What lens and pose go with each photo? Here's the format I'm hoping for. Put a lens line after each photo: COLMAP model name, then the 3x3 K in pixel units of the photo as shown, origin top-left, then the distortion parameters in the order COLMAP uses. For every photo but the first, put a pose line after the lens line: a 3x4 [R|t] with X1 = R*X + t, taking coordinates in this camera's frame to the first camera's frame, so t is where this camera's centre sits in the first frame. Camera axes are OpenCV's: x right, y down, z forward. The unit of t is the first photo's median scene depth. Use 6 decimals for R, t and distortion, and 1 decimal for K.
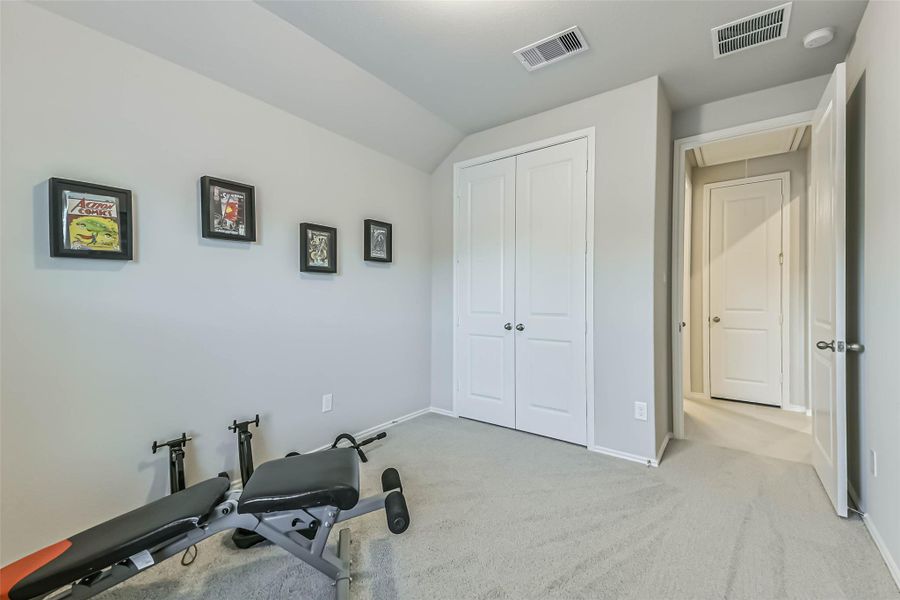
lens RADIAL K [[386.5, 0, 455.7], [0, 386.5, 298.3], [0, 0, 1]] dist [0.072322, -0.035225]
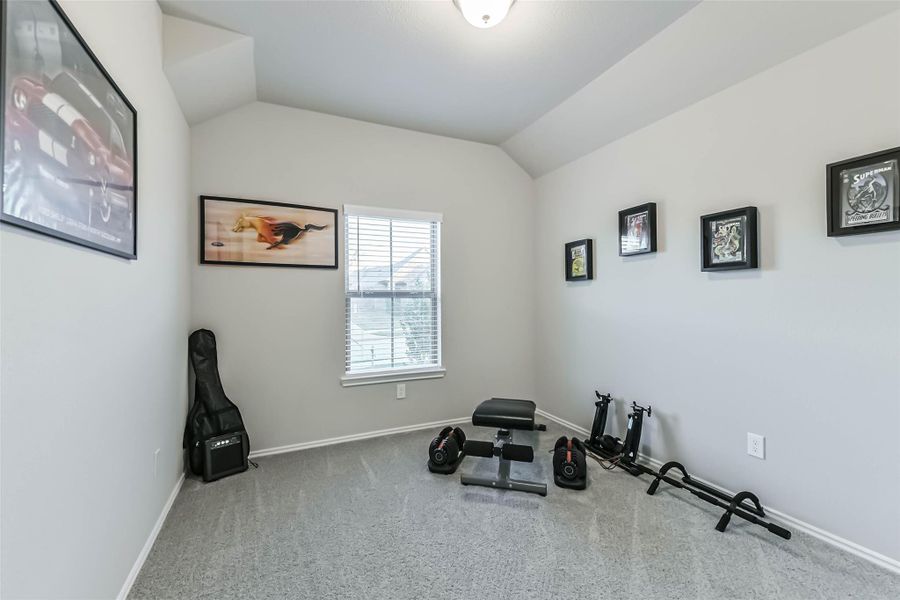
lens RADIAL K [[386.5, 0, 455.7], [0, 386.5, 298.3], [0, 0, 1]] dist [0.072322, -0.035225]
pose [[-0.494740, -0.007120, -0.869012, 0.635699], [-0.004797, 0.999974, -0.005462, -0.001356], [0.869028, 0.001466, -0.494762, 0.928852]]
